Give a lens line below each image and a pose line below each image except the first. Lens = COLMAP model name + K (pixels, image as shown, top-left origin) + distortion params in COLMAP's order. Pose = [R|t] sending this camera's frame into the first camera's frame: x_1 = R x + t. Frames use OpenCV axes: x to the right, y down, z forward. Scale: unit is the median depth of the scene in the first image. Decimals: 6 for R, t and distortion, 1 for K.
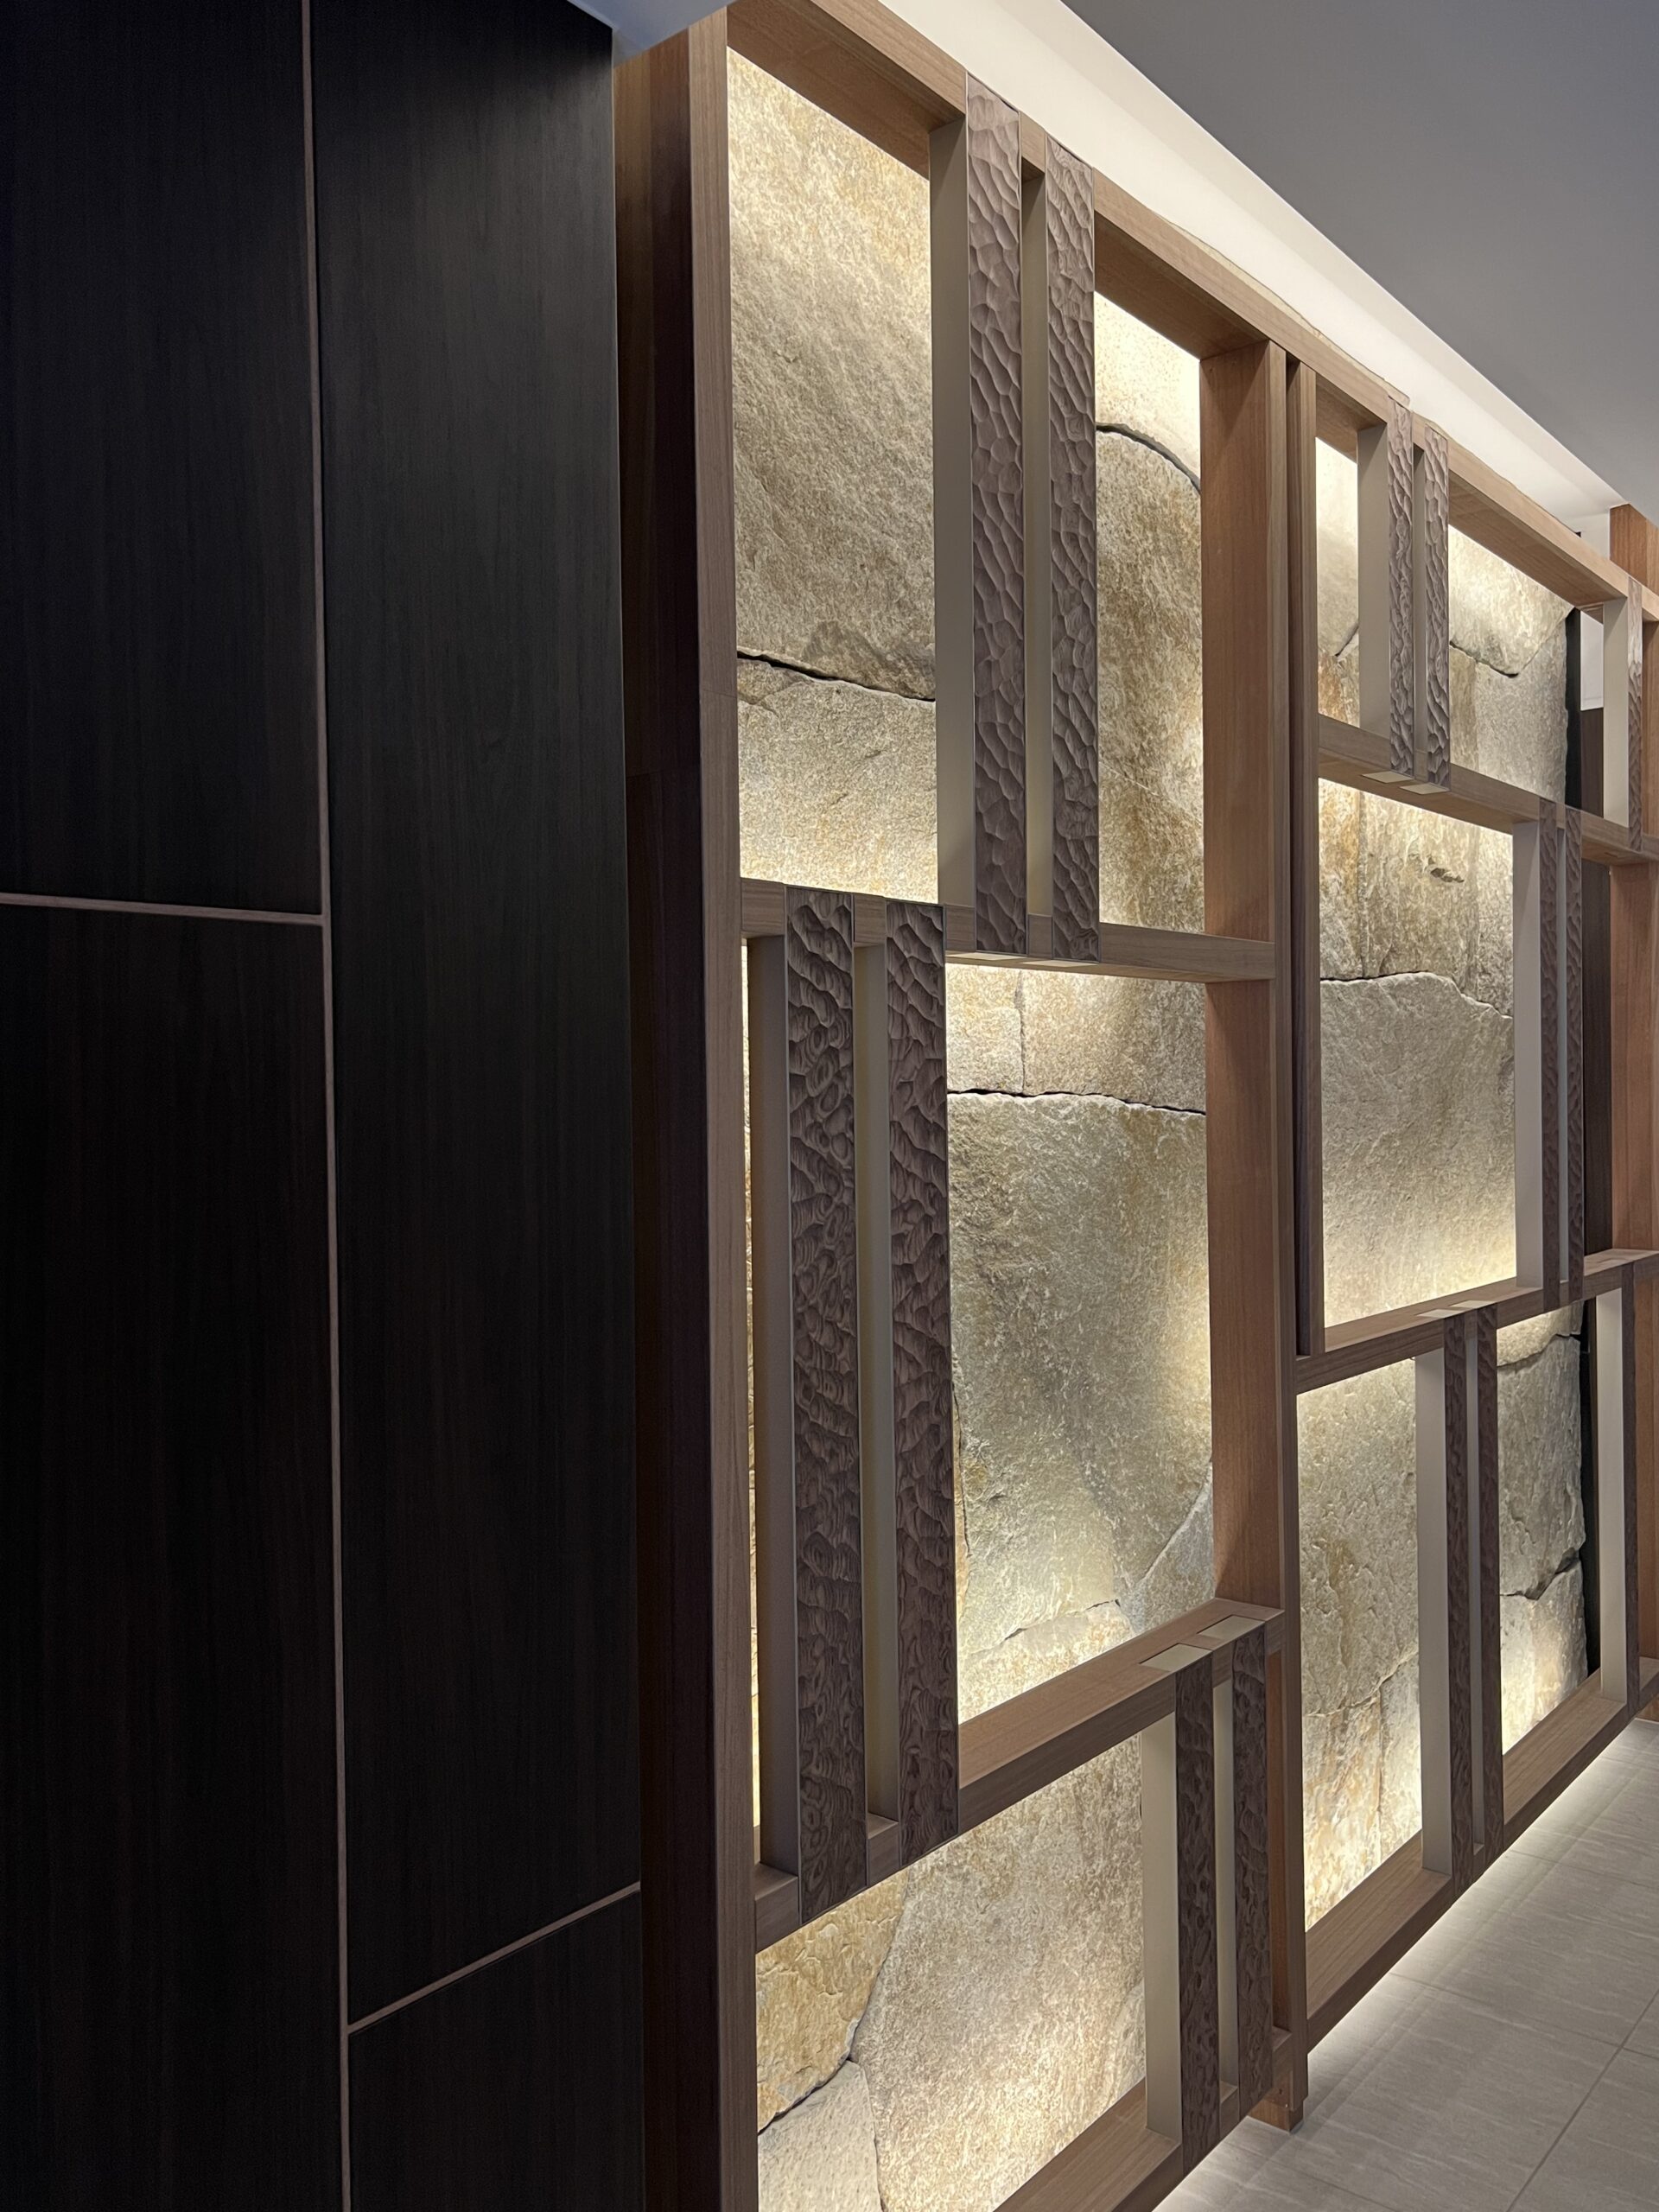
lens RADIAL K [[1738.4, 0, 832.0], [0, 1738.4, 1106.4], [0, 0, 1]] dist [0.061424, -0.016291]
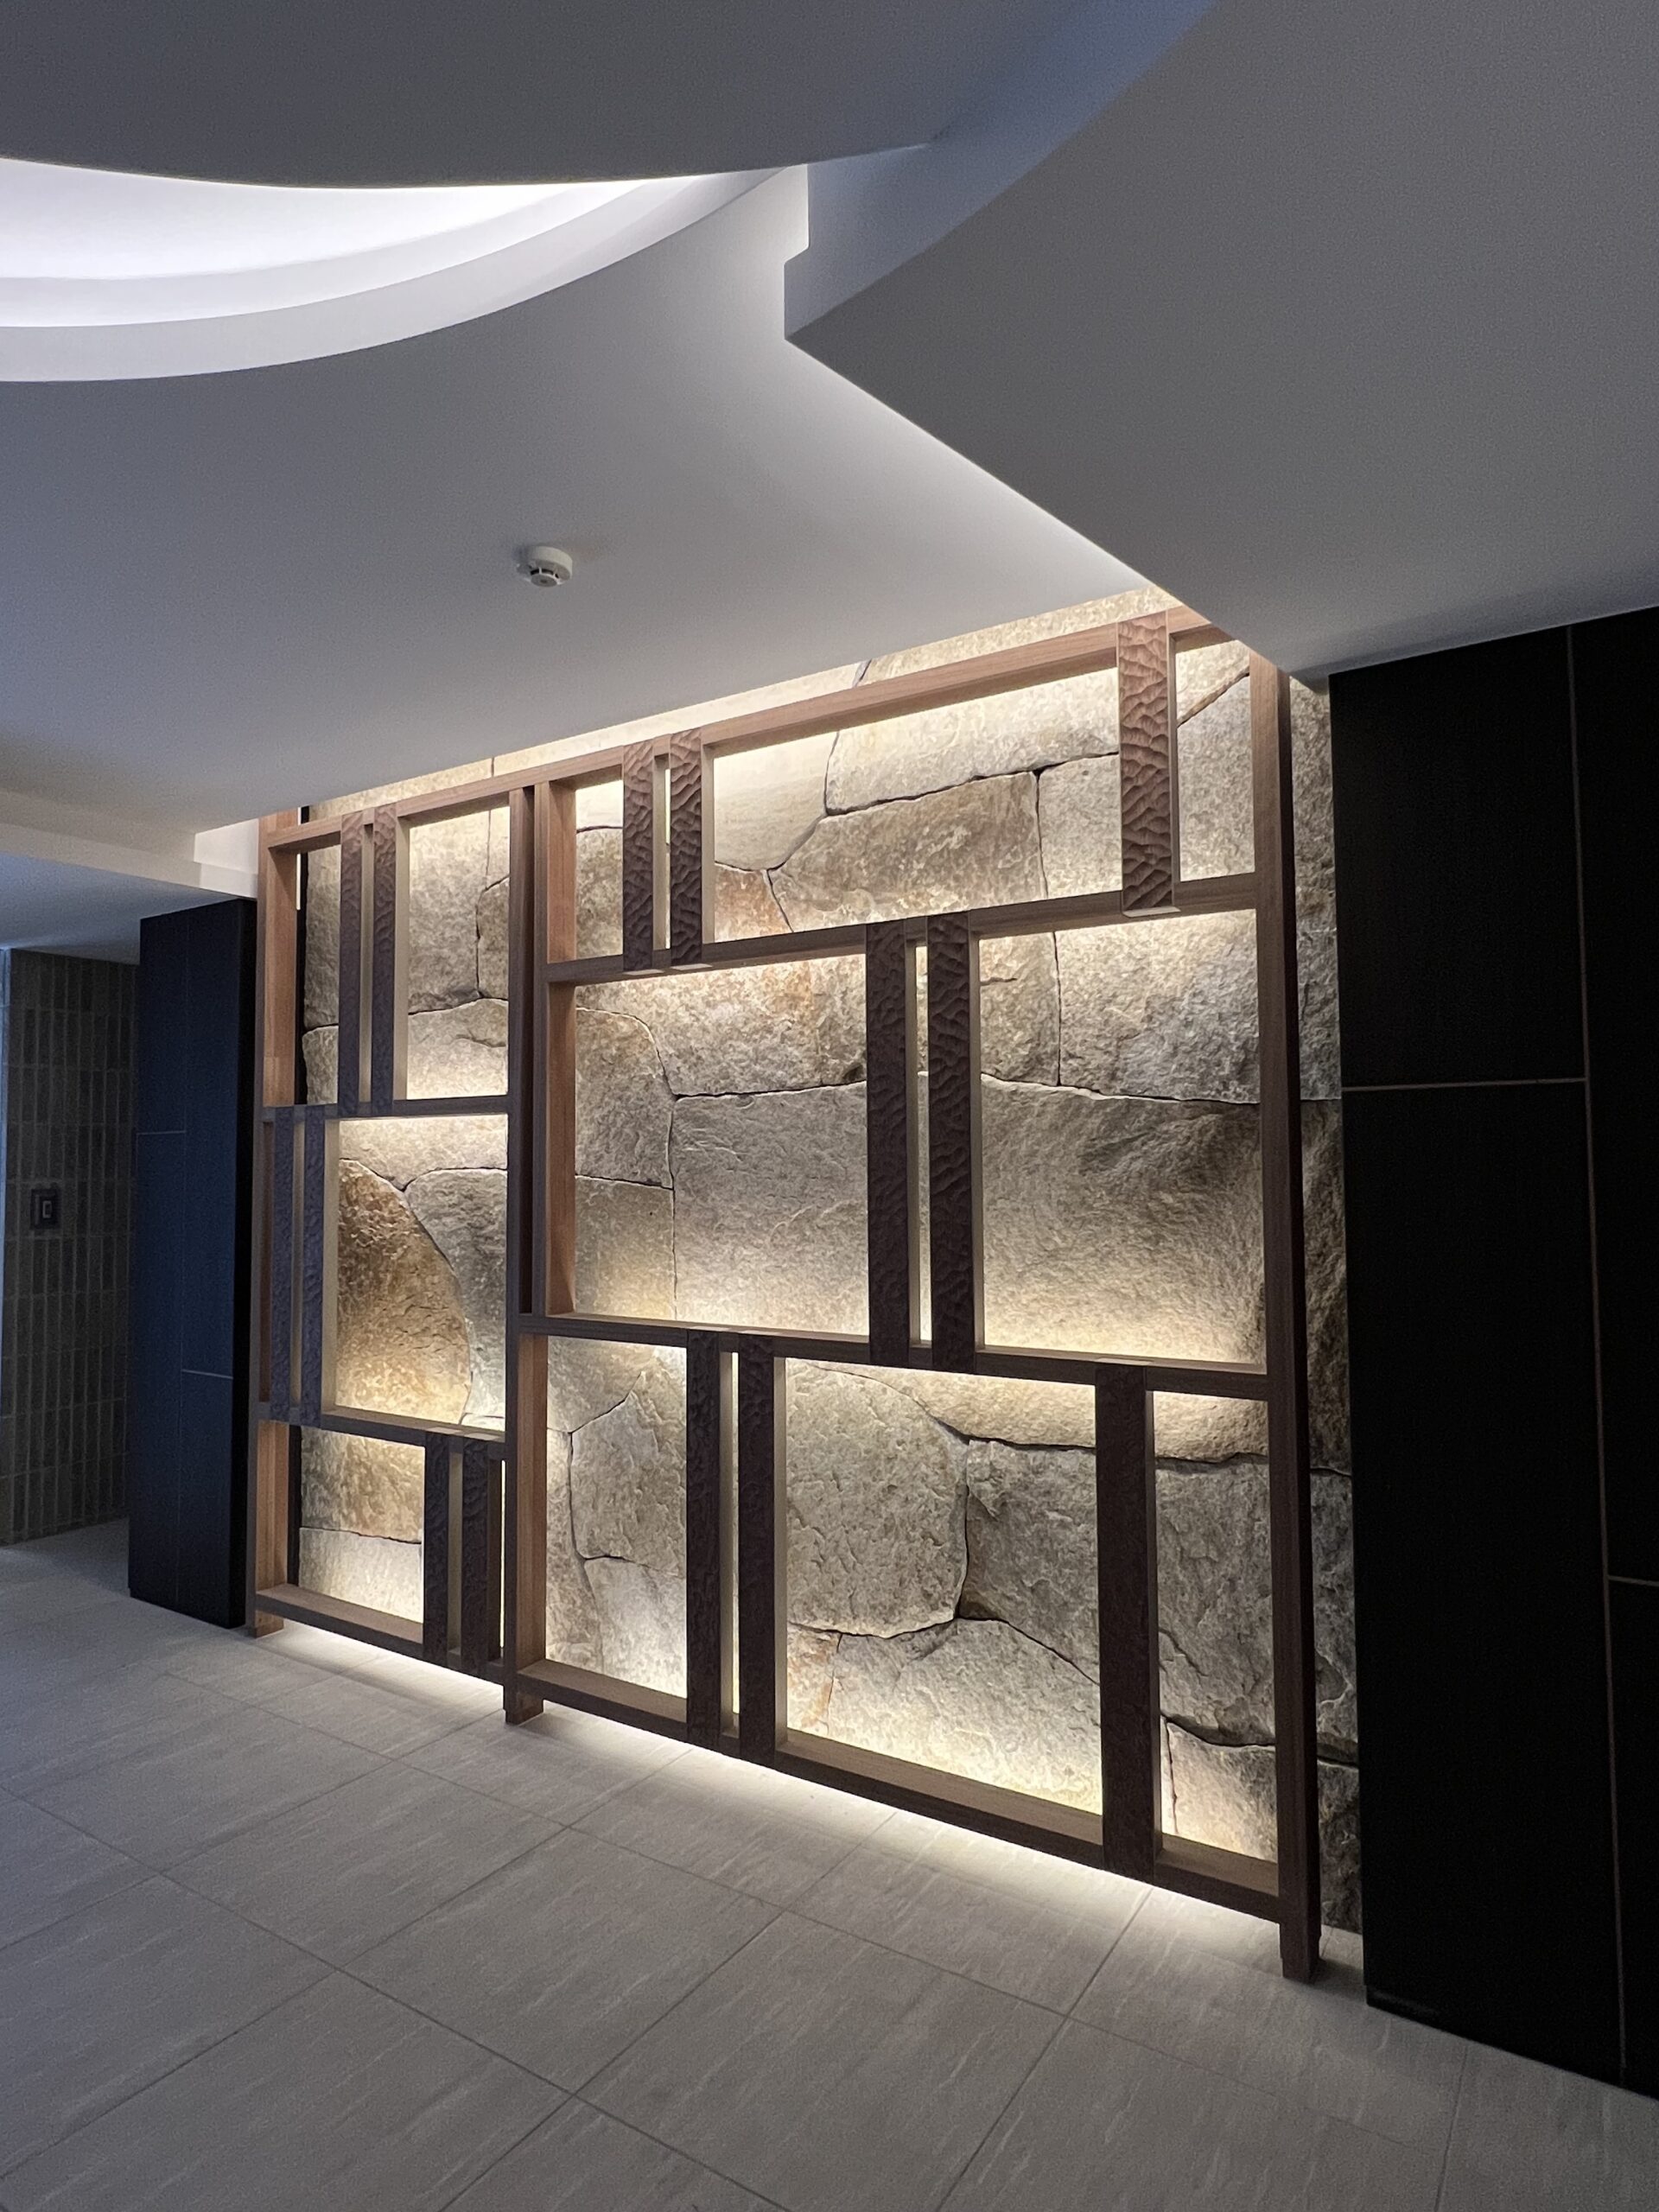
lens RADIAL K [[1261.3, 0, 822.1], [0, 1261.3, 1091.9], [0, 0, 1]] dist [0.005182, 0.003043]
pose [[0.113339, -0.041526, -0.992688, 1.723875], [-0.001710, 0.999117, -0.041990, -0.038593], [0.993555, 0.006457, 0.113168, 1.216783]]
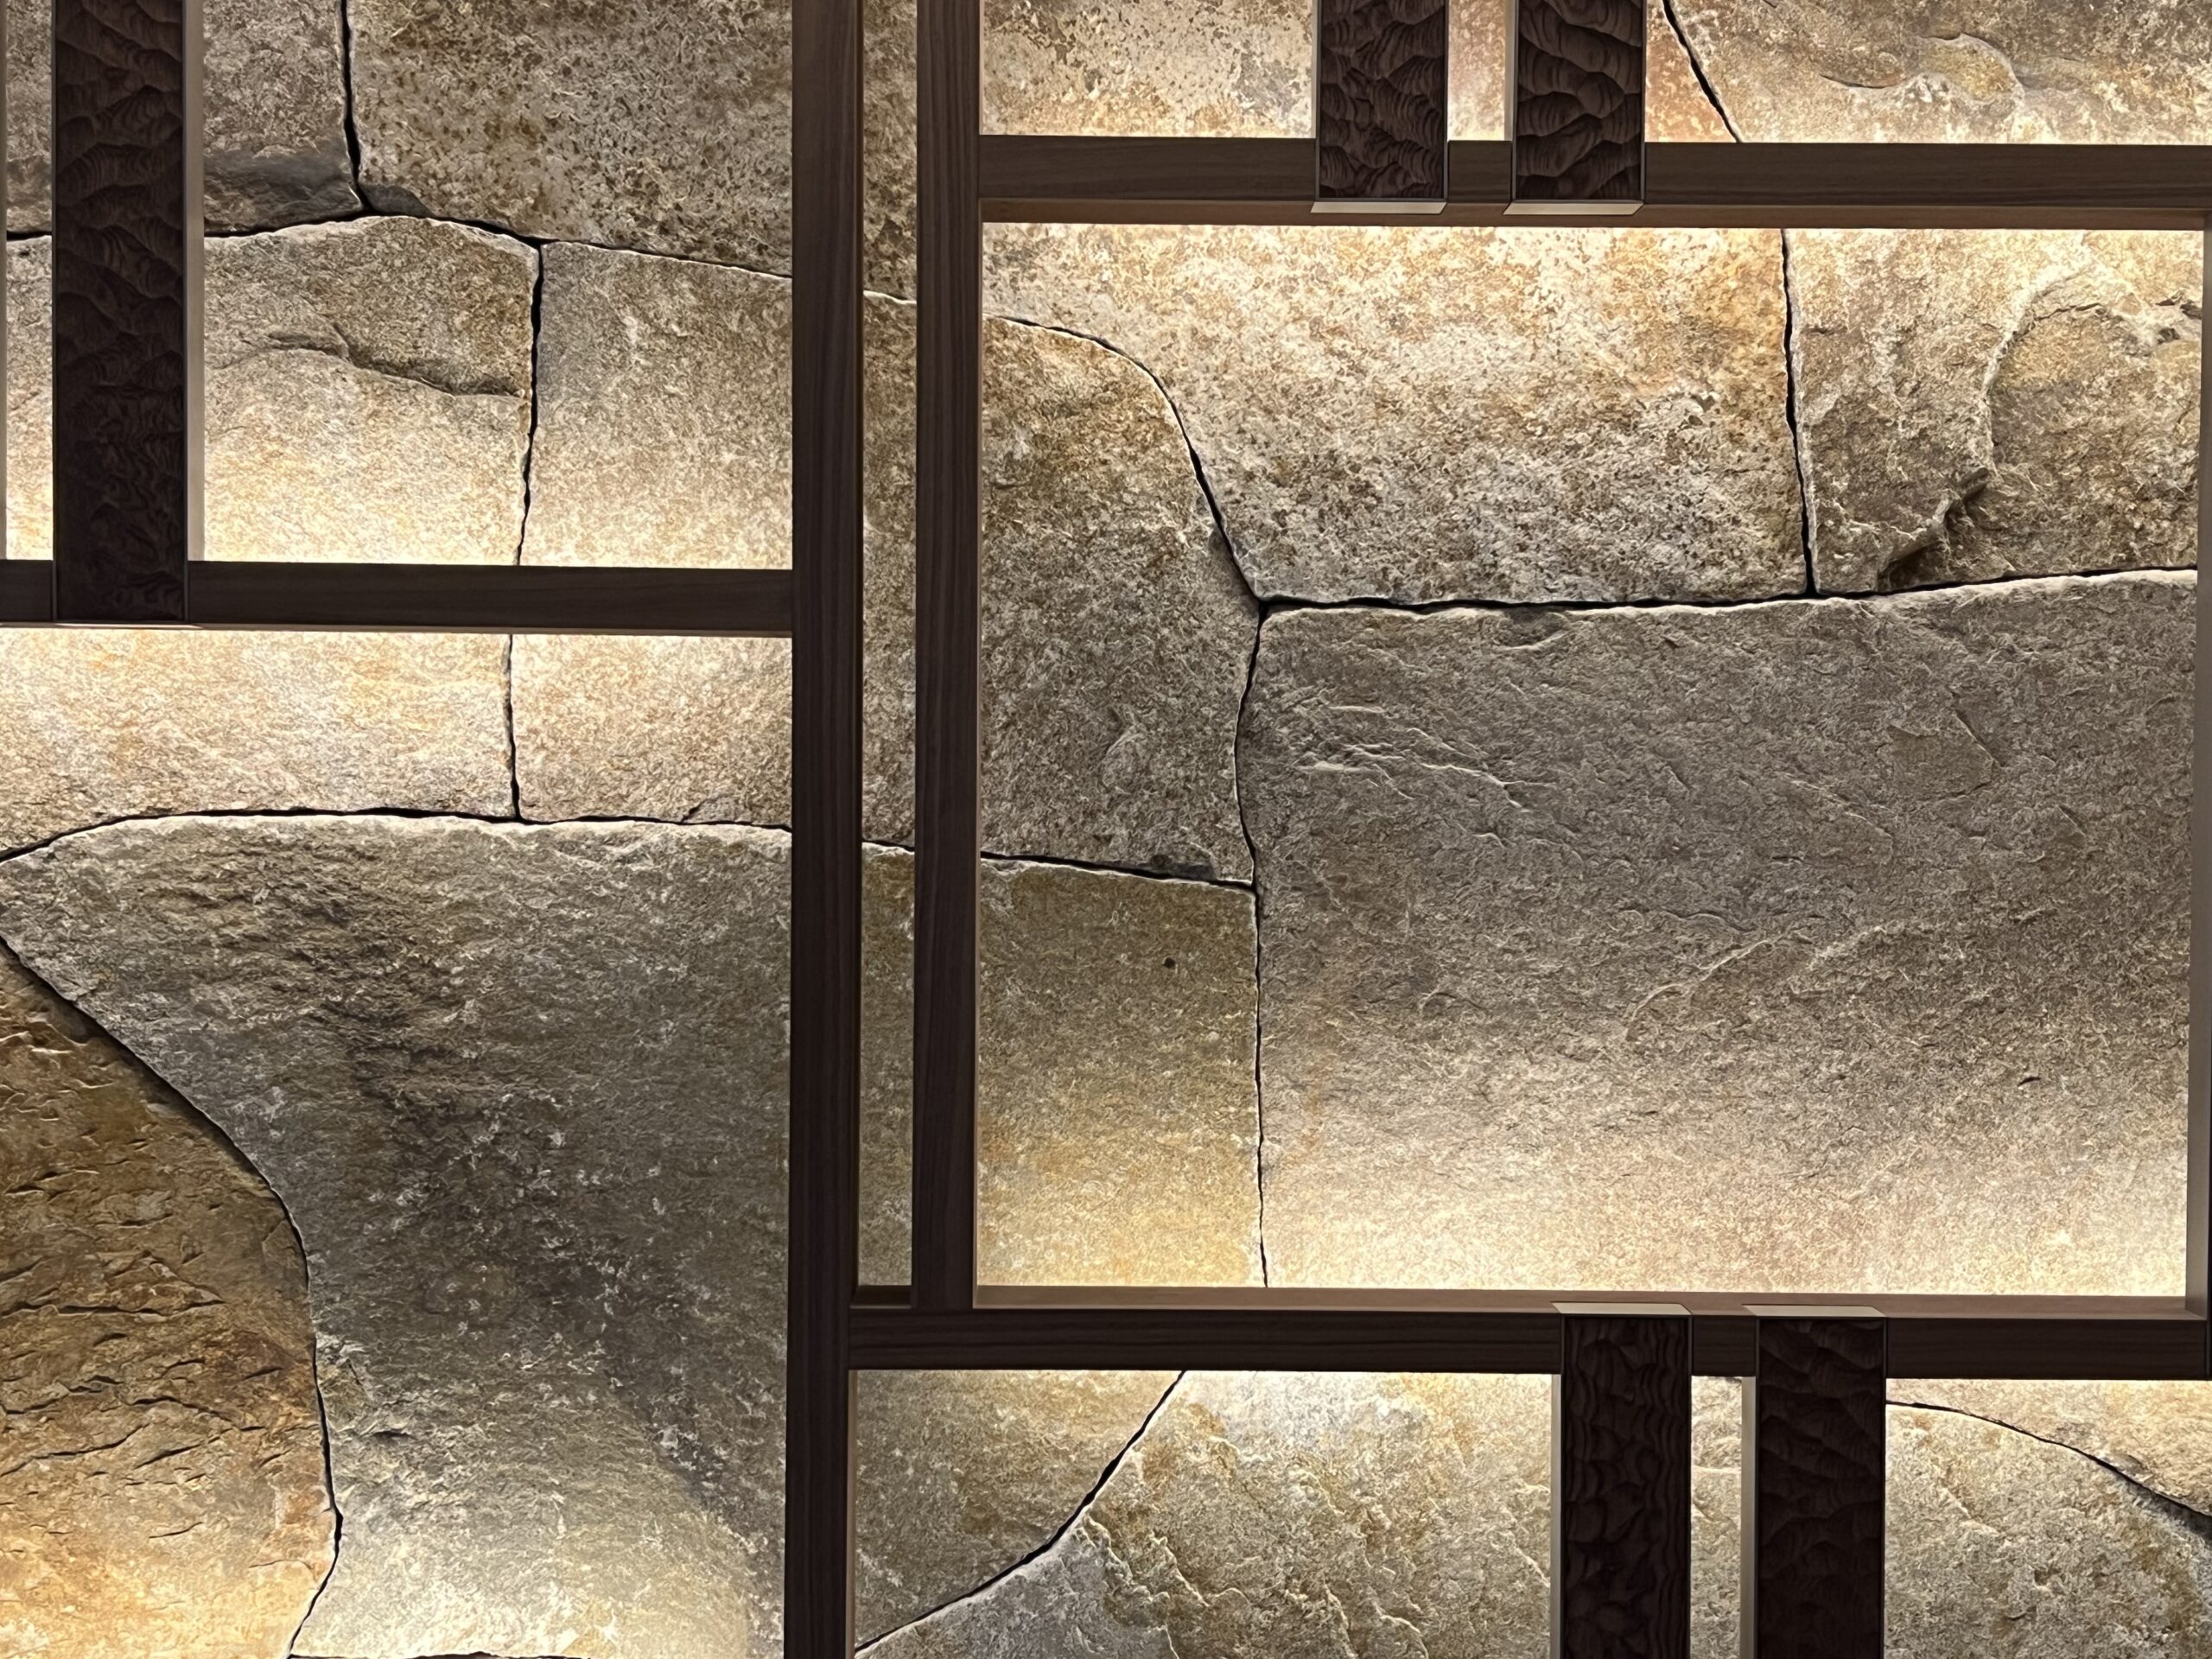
lens RADIAL K [[2906.9, 0, 1109.4], [0, 2906.9, 848.9], [0, 0, 1]] dist [0.060464, 0.000000]
pose [[0.649742, 0.033118, -0.759433, 1.062924], [-0.023922, 0.999446, 0.023118, -0.026245], [0.759778, 0.003147, 0.650175, 0.477704]]
